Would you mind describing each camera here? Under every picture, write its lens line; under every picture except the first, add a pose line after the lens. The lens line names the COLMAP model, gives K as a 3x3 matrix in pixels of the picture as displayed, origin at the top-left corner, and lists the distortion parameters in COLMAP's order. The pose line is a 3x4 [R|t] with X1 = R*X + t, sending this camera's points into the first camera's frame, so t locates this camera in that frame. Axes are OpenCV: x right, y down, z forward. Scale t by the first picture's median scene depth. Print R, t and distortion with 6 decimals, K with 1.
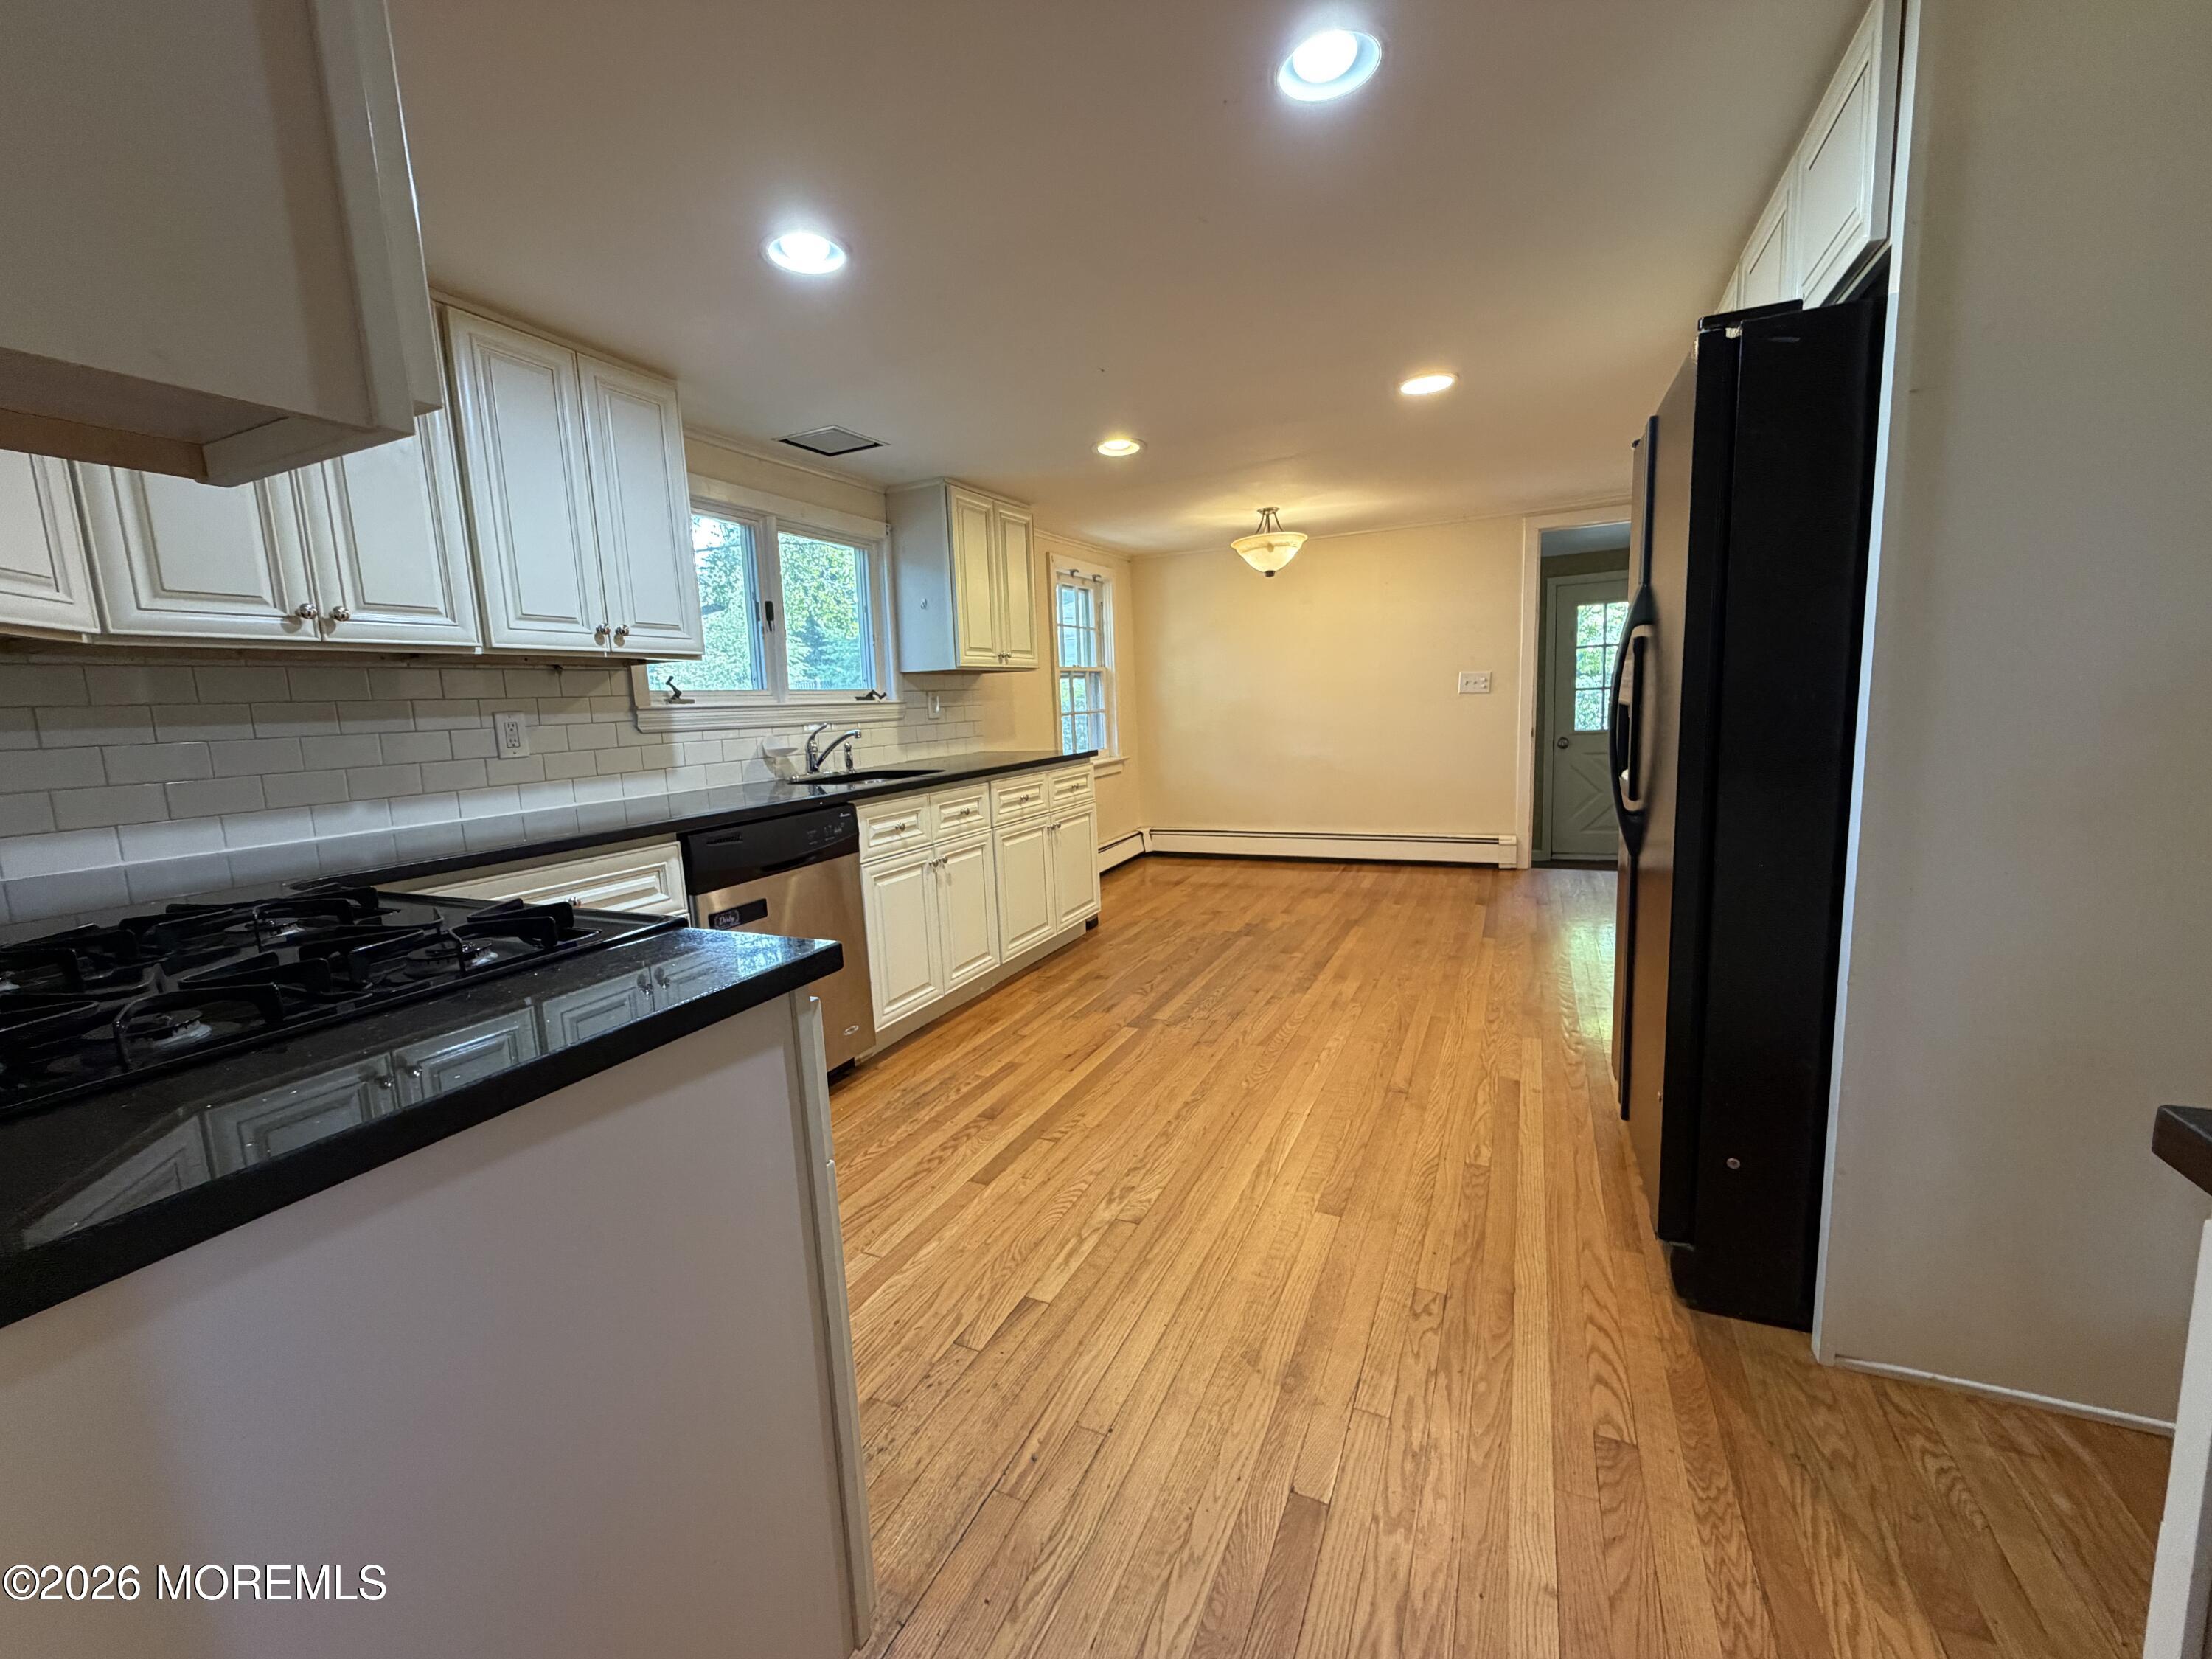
lens RADIAL K [[902.2, 0, 1106.0], [0, 902.2, 829.5], [0, 0, 1]] dist [0.016354, 0.000045]
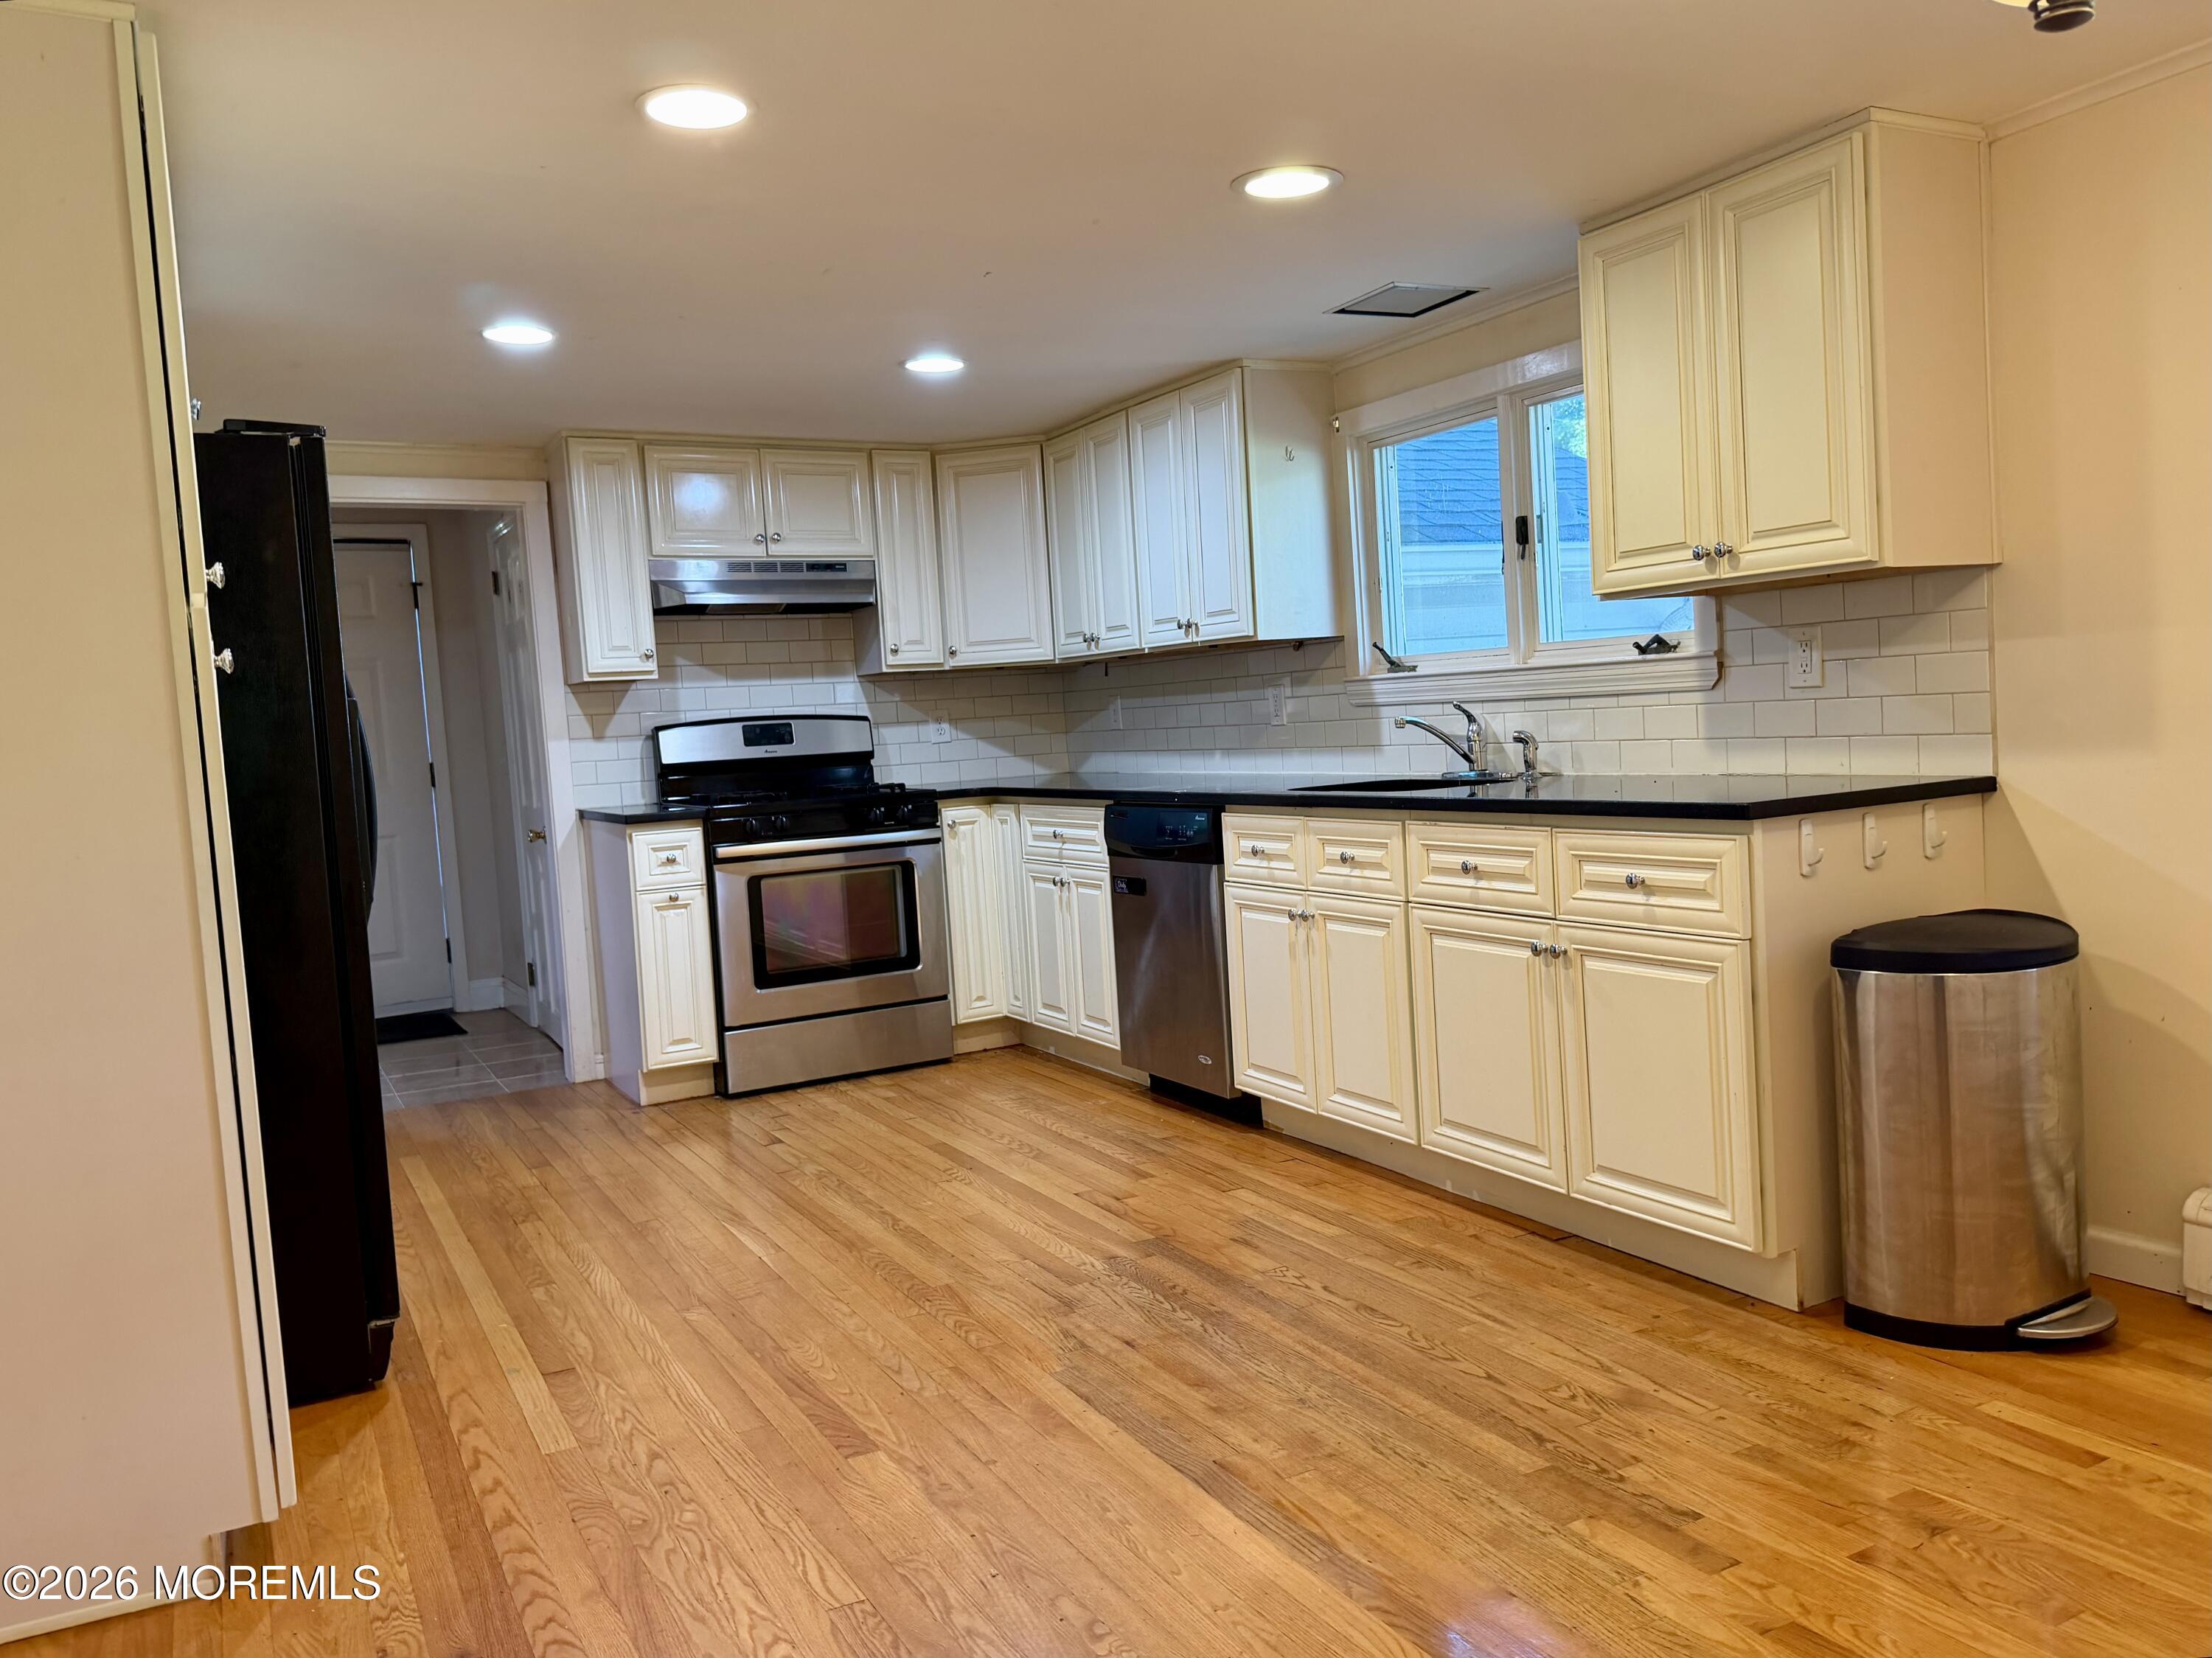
lens RADIAL K [[1750.9, 0, 1106.0], [0, 1750.9, 829.0], [0, 0, 1]] dist [0.089970, -0.000762]
pose [[-0.612271, 0.135027, -0.779032, 0.898027], [-0.023889, 0.981700, 0.188930, -0.266456], [0.790287, 0.134287, -0.597841, 1.589877]]
